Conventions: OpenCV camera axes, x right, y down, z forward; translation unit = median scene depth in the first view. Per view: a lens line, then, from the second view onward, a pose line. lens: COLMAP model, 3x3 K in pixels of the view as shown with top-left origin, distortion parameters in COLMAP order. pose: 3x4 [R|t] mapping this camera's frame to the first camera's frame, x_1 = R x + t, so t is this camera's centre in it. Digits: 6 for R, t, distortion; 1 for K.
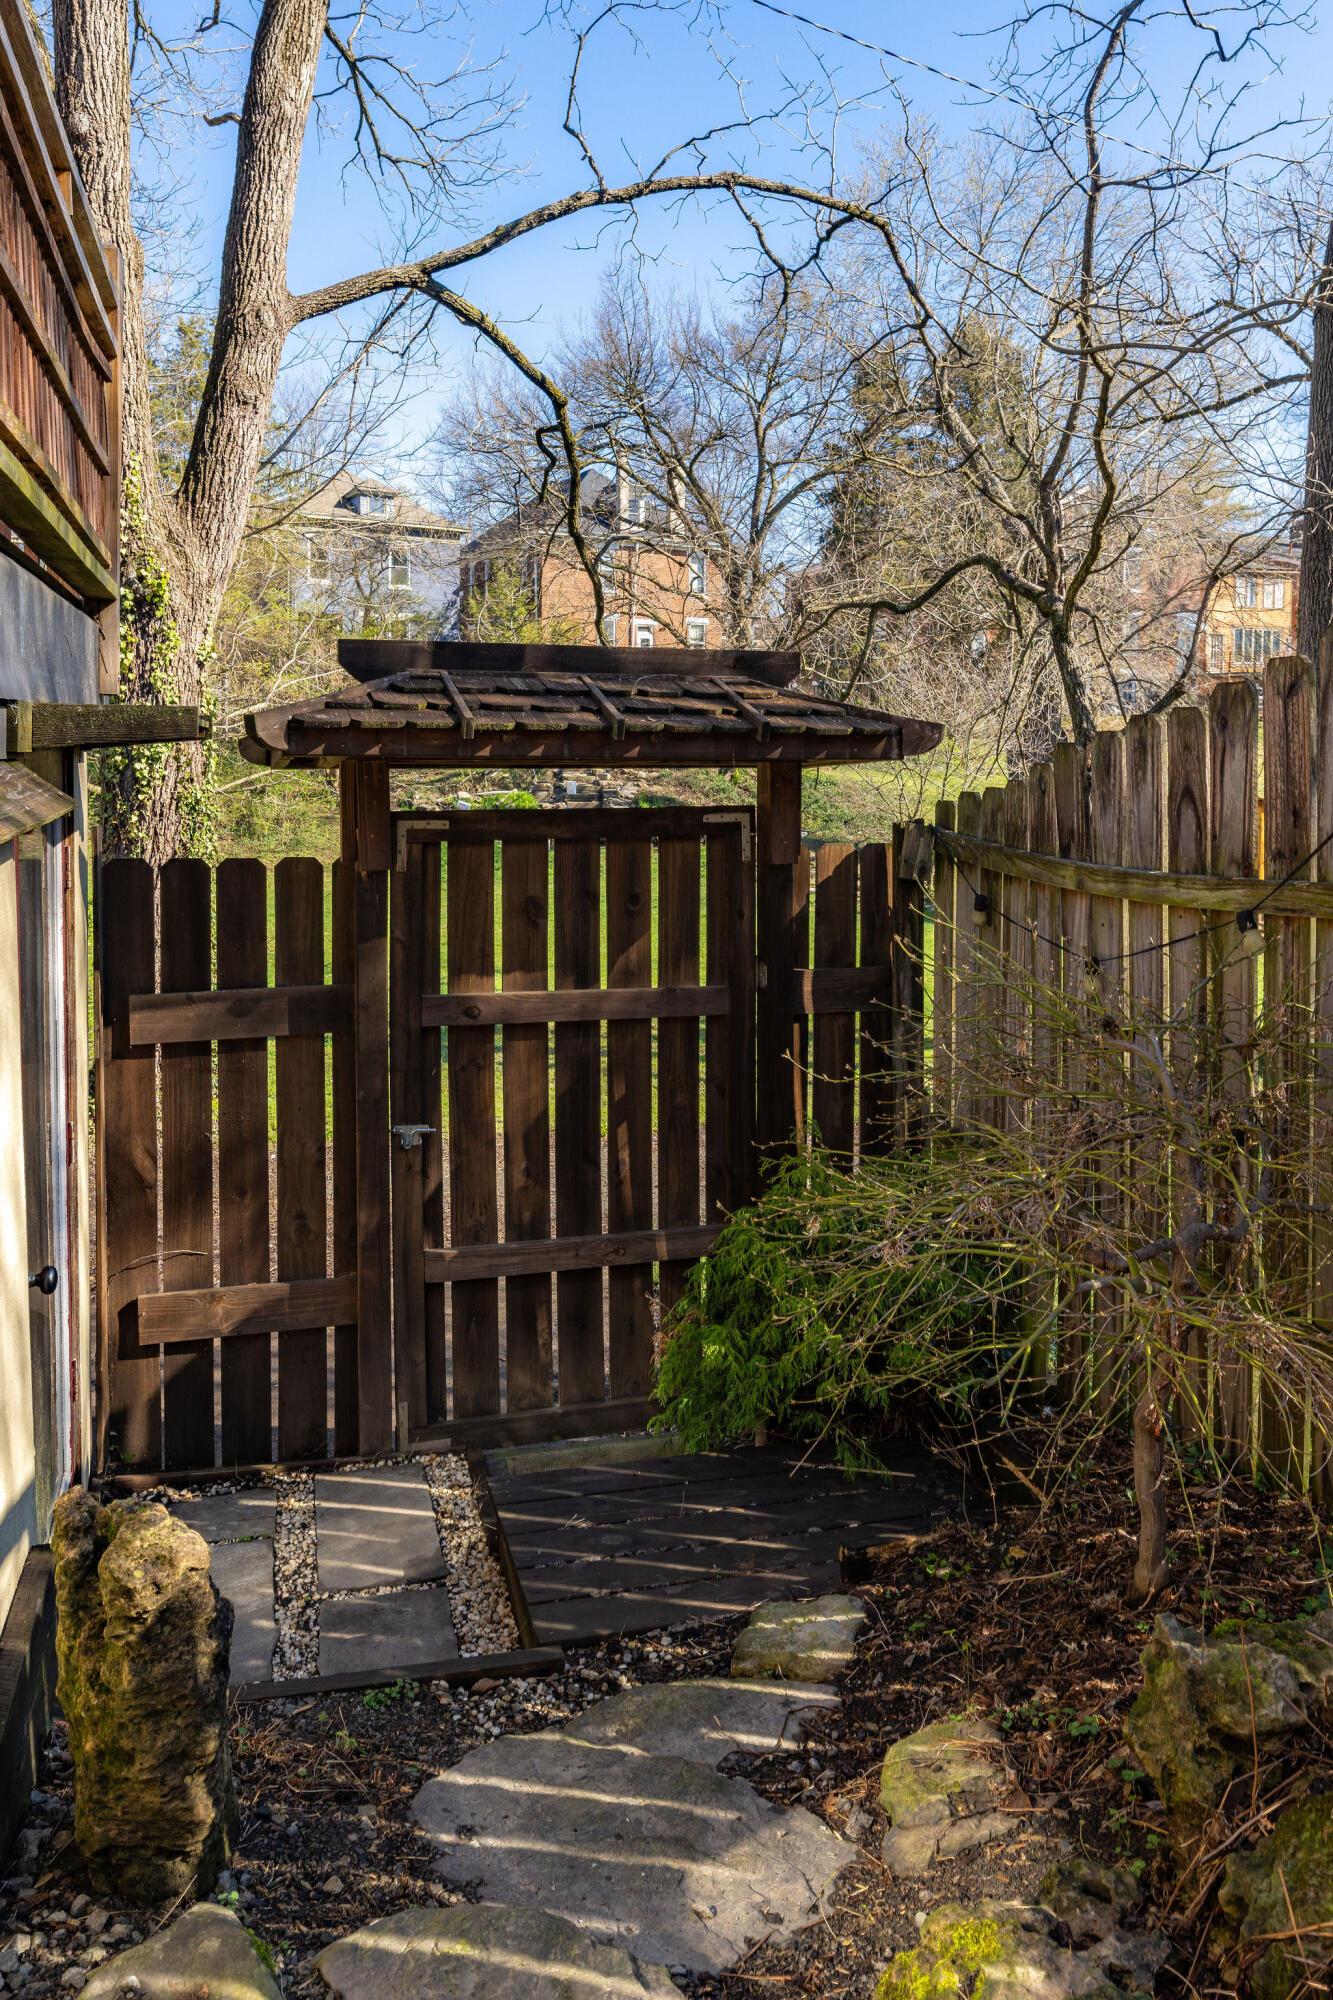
lens RADIAL K [[1450.6, 0, 614.8], [0, 1450.6, 813.4], [0, 0, 1]] dist [-0.008245, -0.004560]
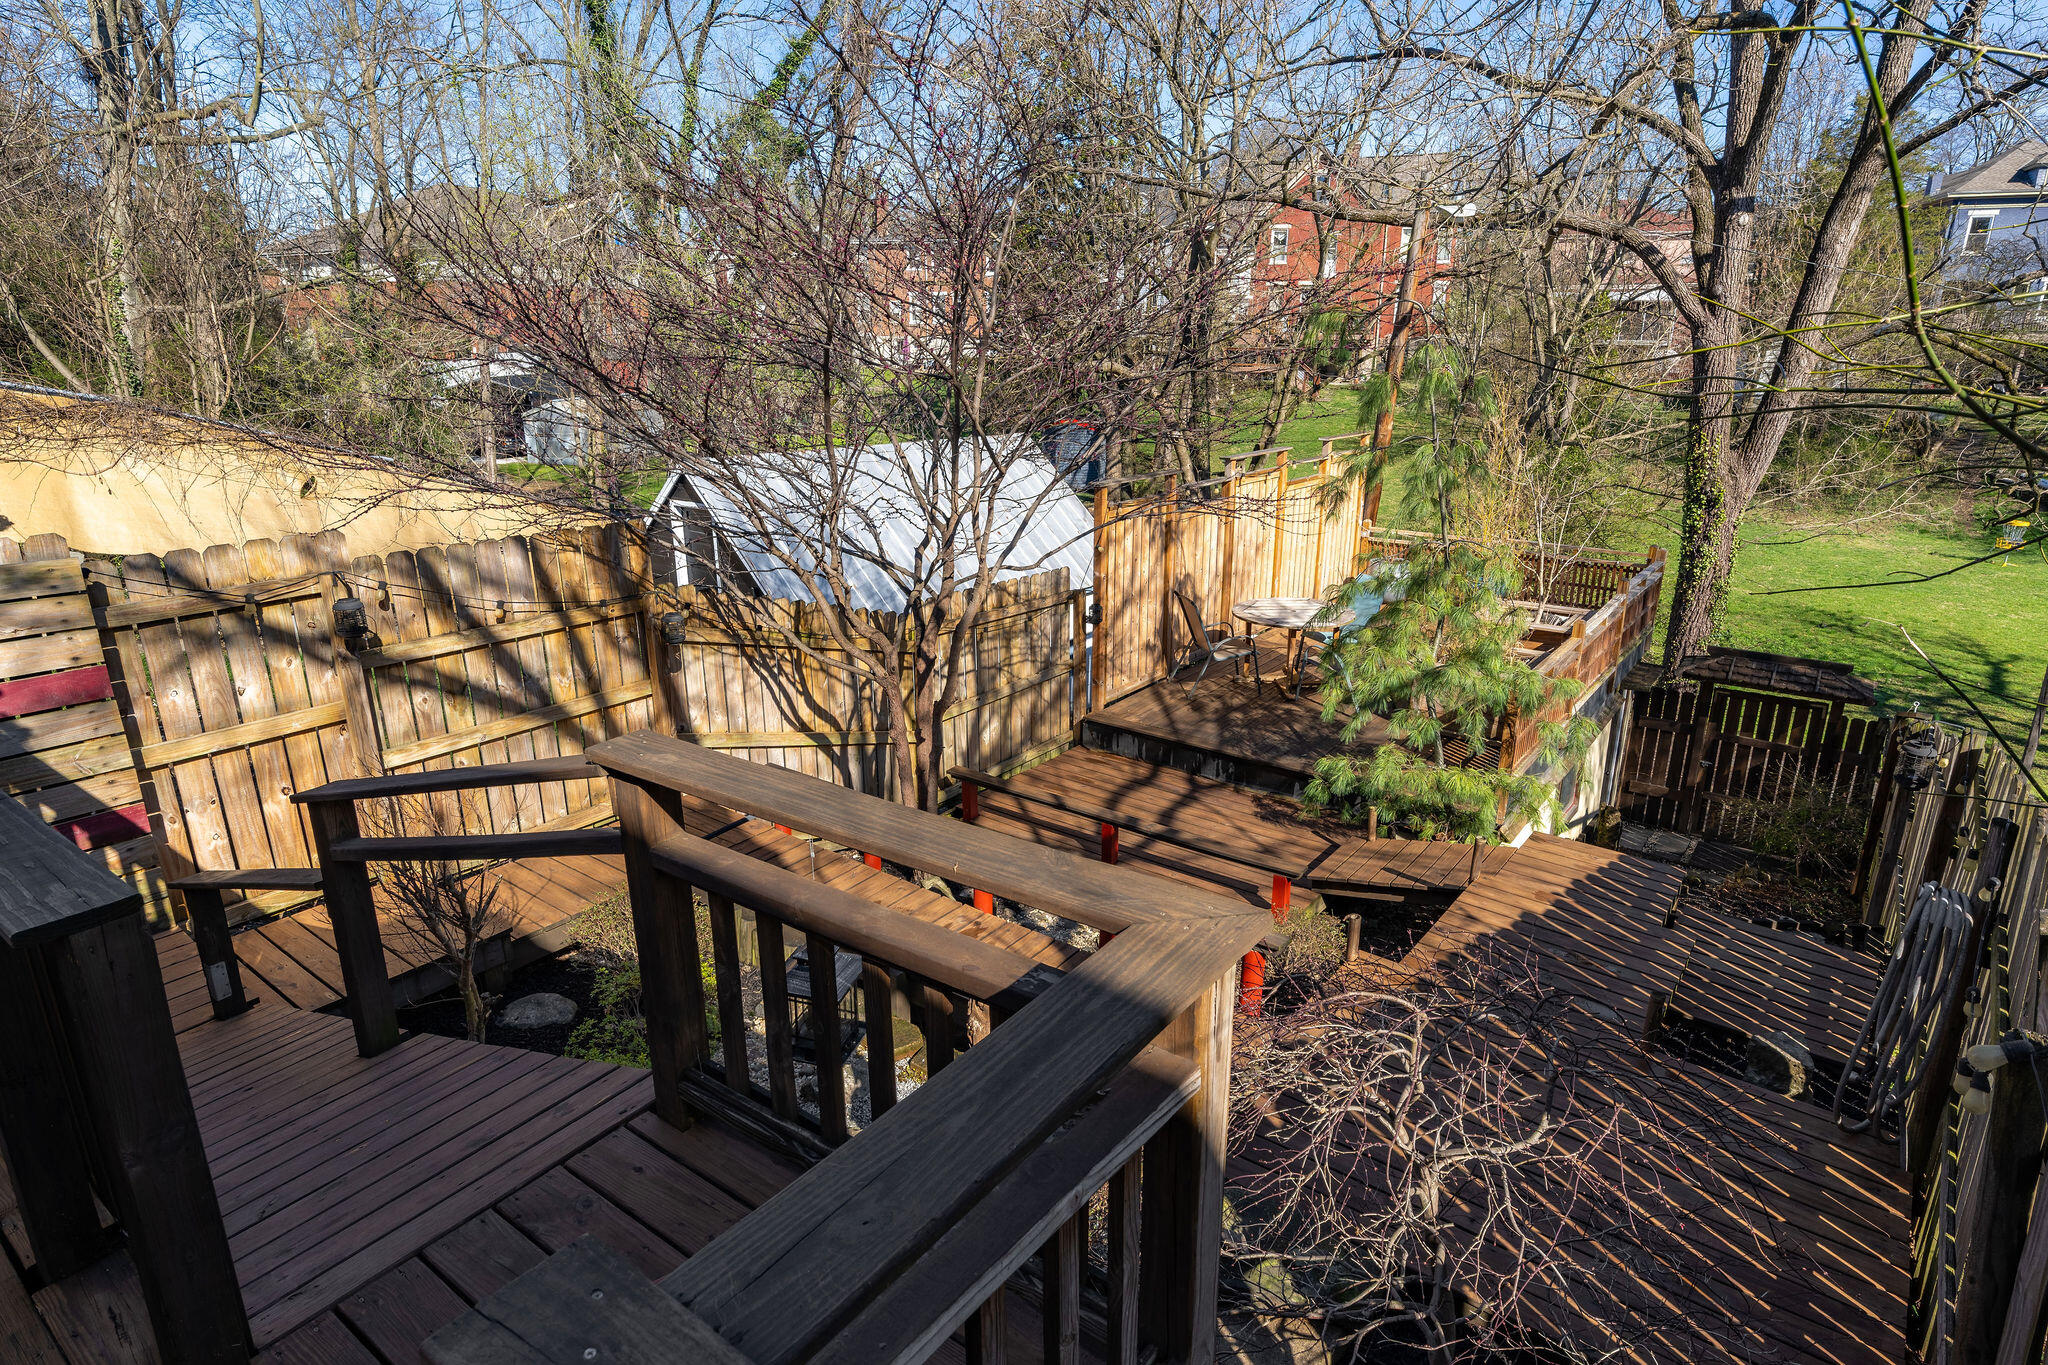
lens RADIAL K [[1121.9, 0, 1024.0], [0, 1121.9, 682.5], [0, 0, 1]] dist [-0.022001, 0.003473]
pose [[0.612608, 0.233501, -0.755109, 0.414575], [-0.018588, 0.959358, 0.281580, -0.350975], [0.790168, -0.158462, 0.592050, -0.970850]]
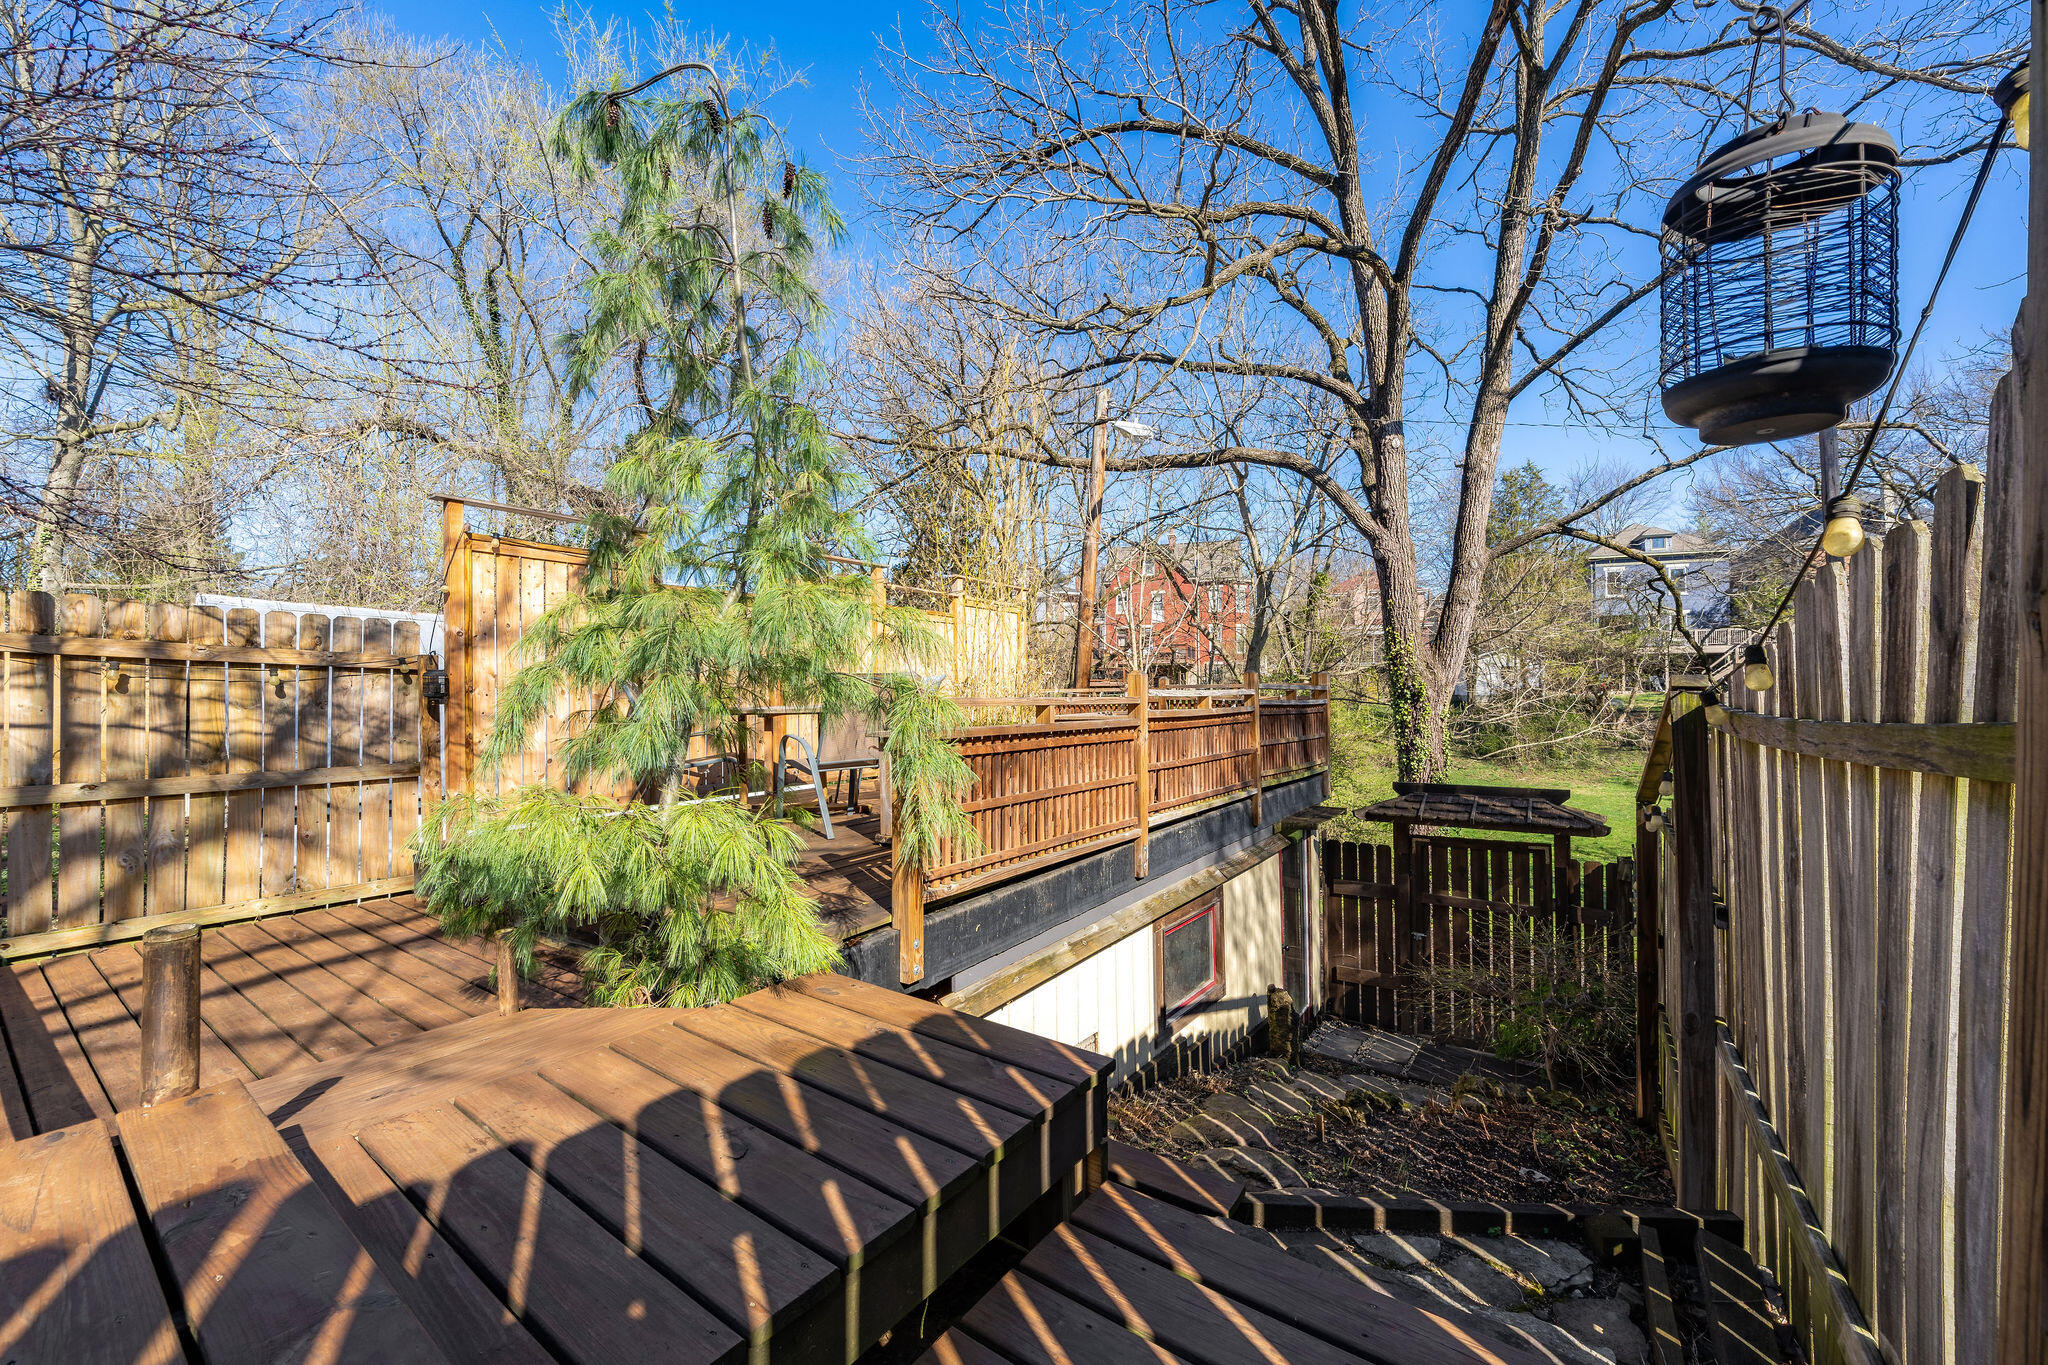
lens RADIAL K [[802.8, 0, 1024.0], [0, 802.8, 682.5], [0, 0, 1]] dist [-0.014783, 0.000230]
pose [[0.639475, -0.021594, -0.768508, 0.279418], [-0.013450, 0.999138, -0.039266, -0.107419], [0.768694, 0.035446, 0.638634, -0.340949]]
